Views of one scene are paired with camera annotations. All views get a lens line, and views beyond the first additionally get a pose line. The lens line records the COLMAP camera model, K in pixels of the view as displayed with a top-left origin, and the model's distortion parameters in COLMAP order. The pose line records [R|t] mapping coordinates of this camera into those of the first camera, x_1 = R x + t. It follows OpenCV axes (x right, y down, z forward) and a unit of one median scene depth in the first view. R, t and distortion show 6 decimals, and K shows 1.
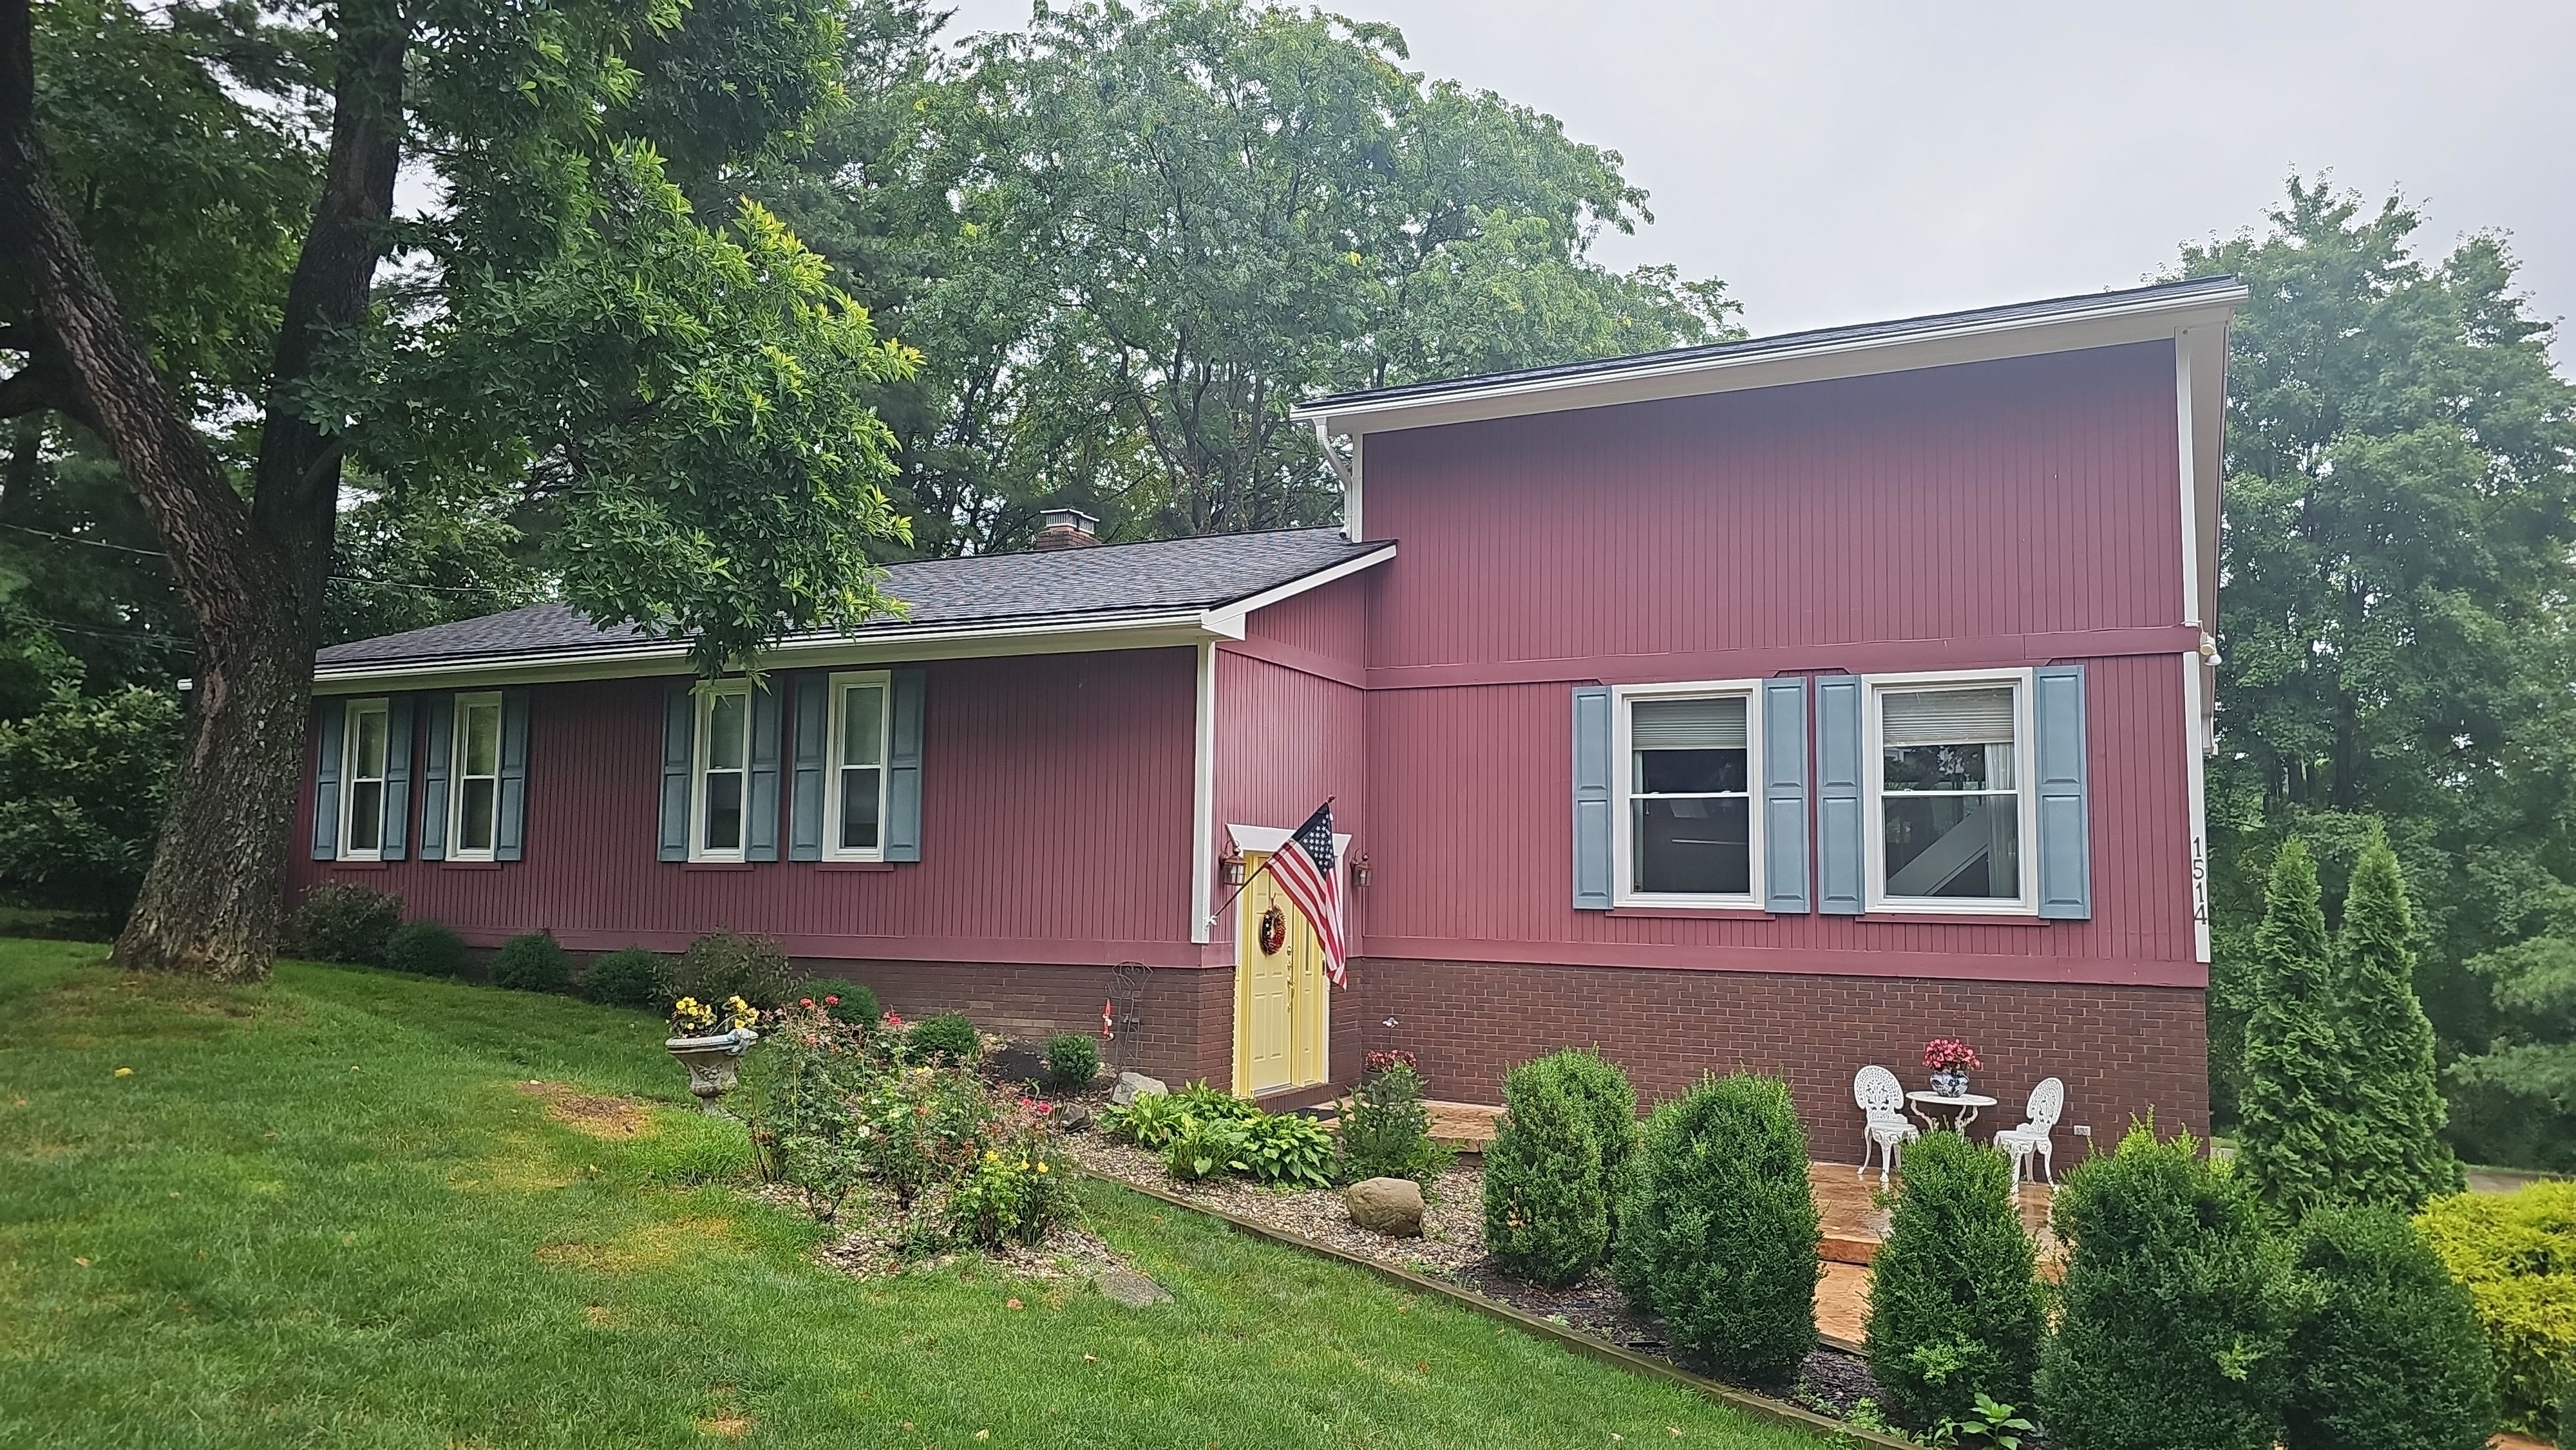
lens RADIAL K [[1652.3, 0, 1357.3], [0, 1652.3, 720.7], [0, 0, 1]] dist [0.035094, -0.019571]
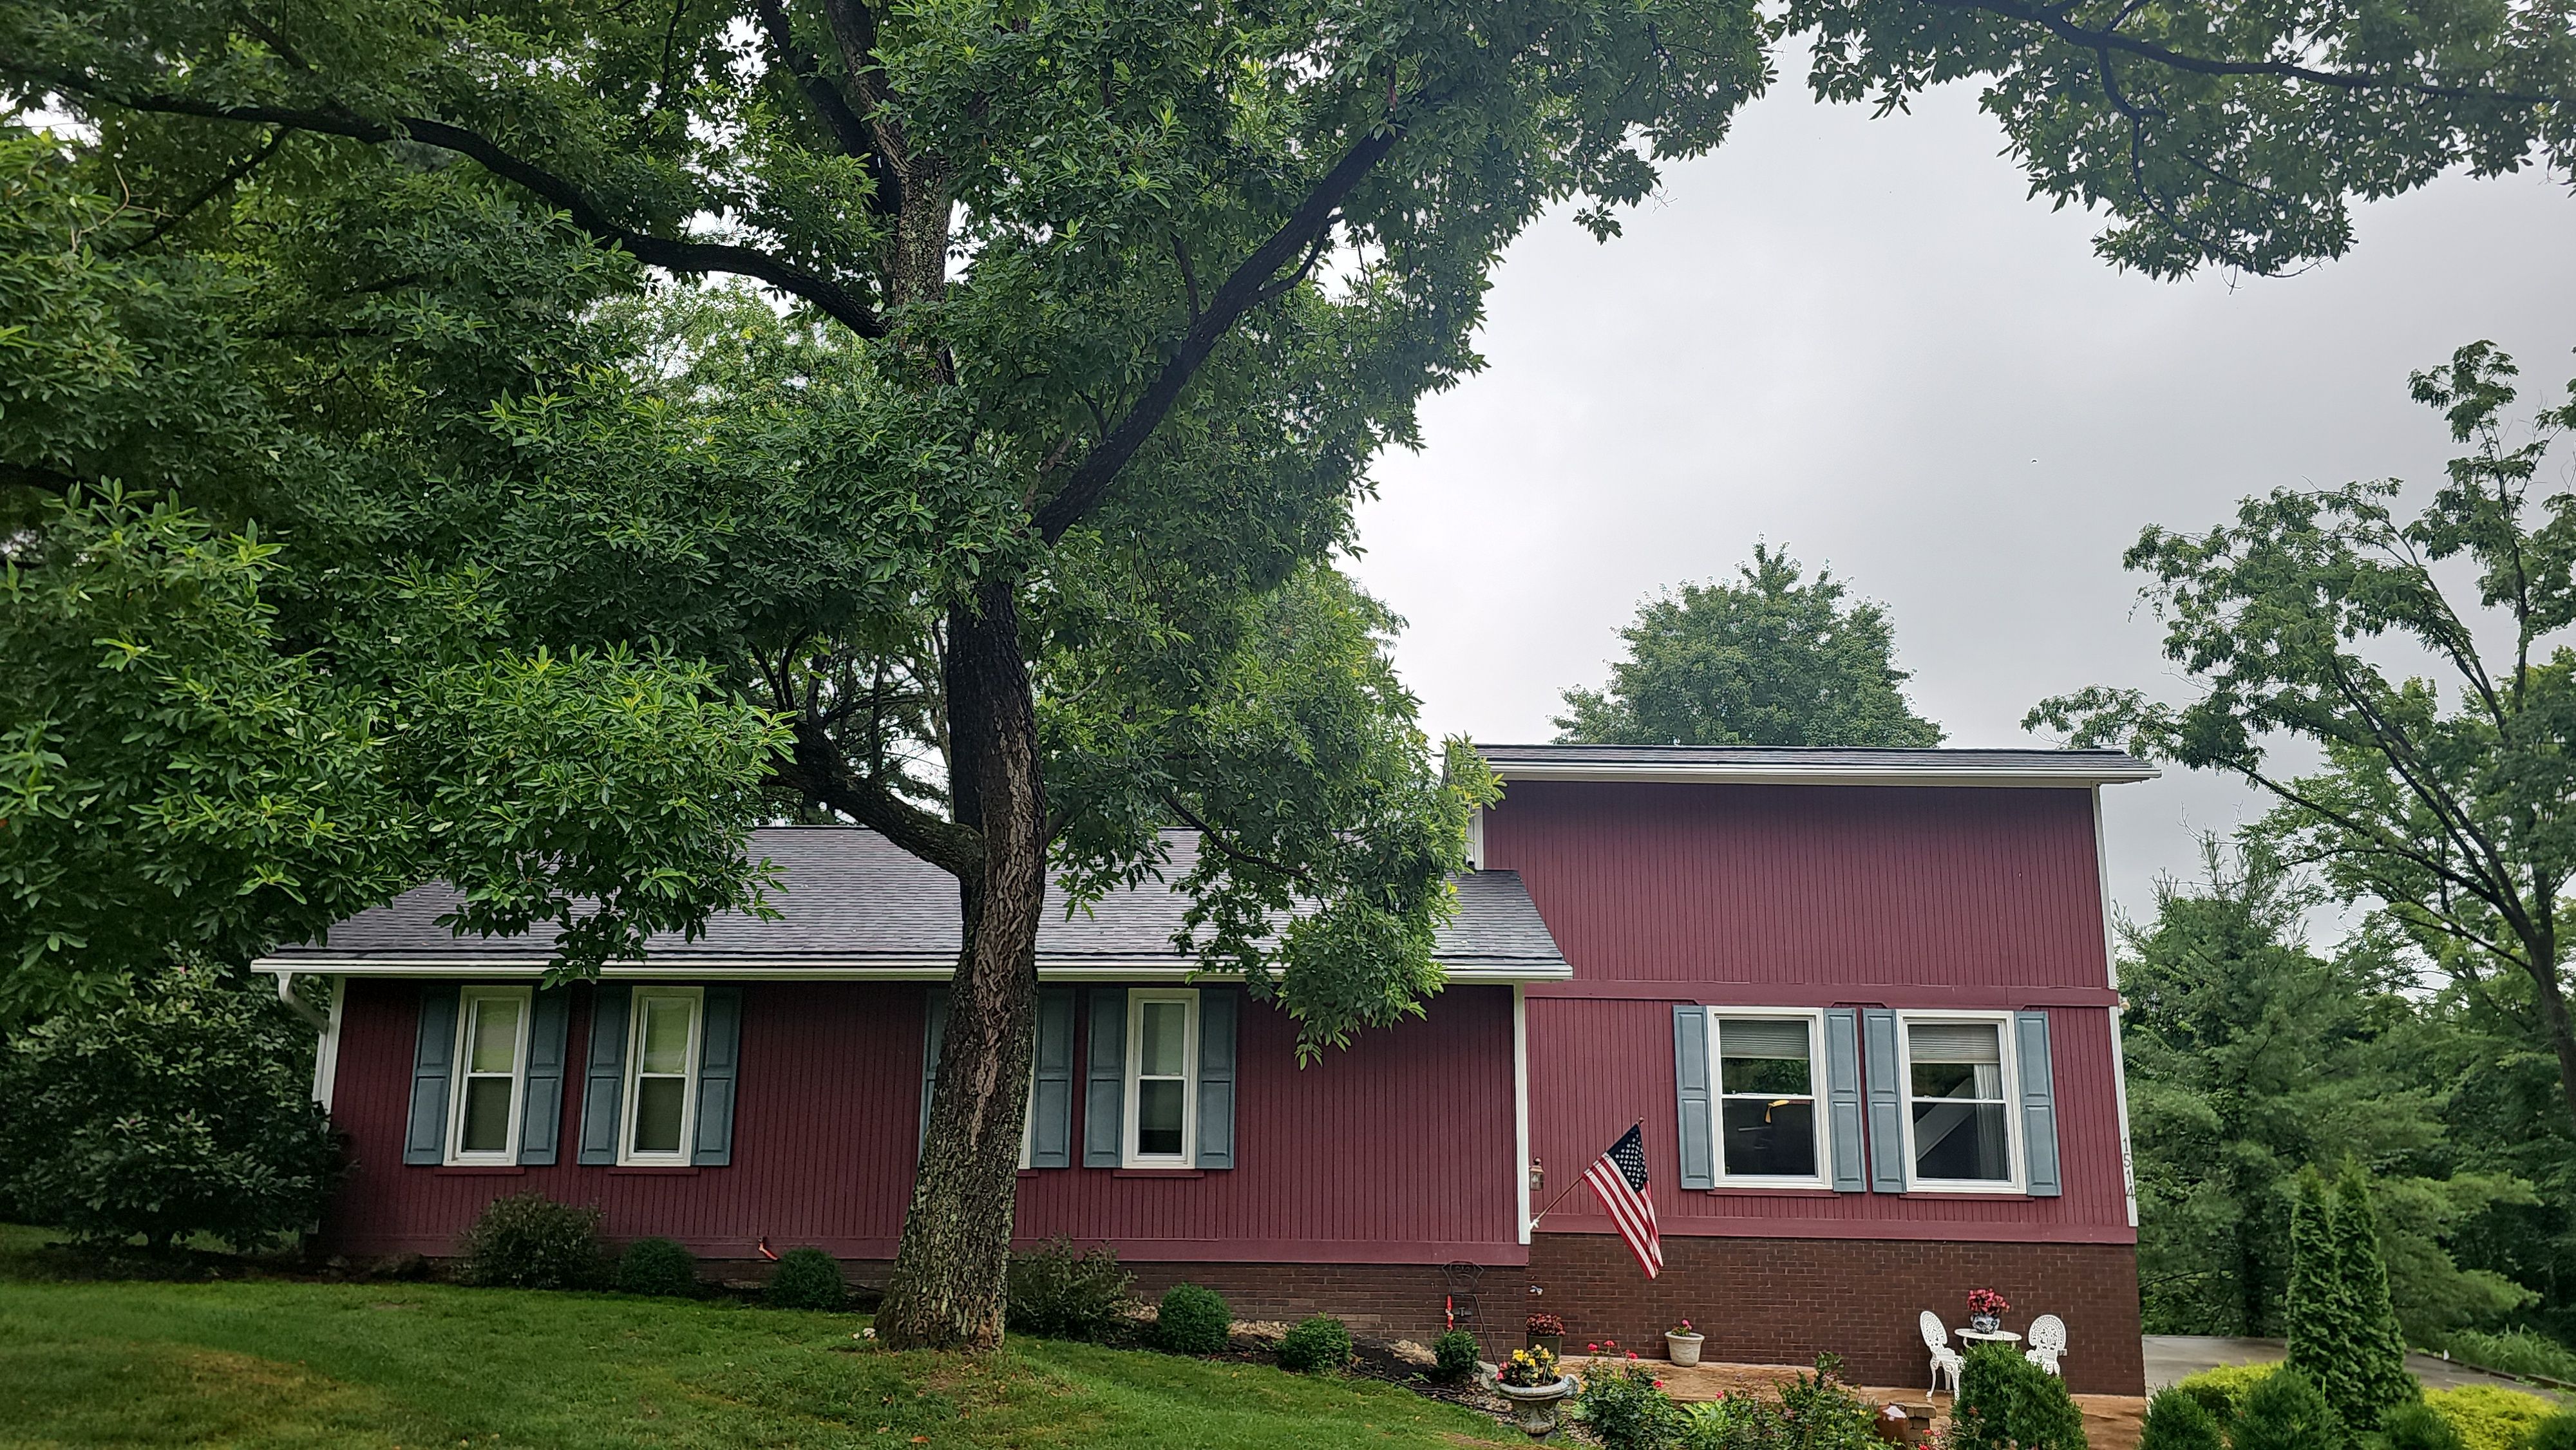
lens RADIAL K [[1652.3, 0, 1302.8], [0, 1652.3, 715.0], [0, 0, 1]] dist [0.035094, -0.019571]
pose [[0.905307, 0.083351, 0.416499, -0.702451], [-0.045151, 0.993886, -0.100760, -0.105715], [-0.422351, 0.072413, 0.903535, -0.036536]]
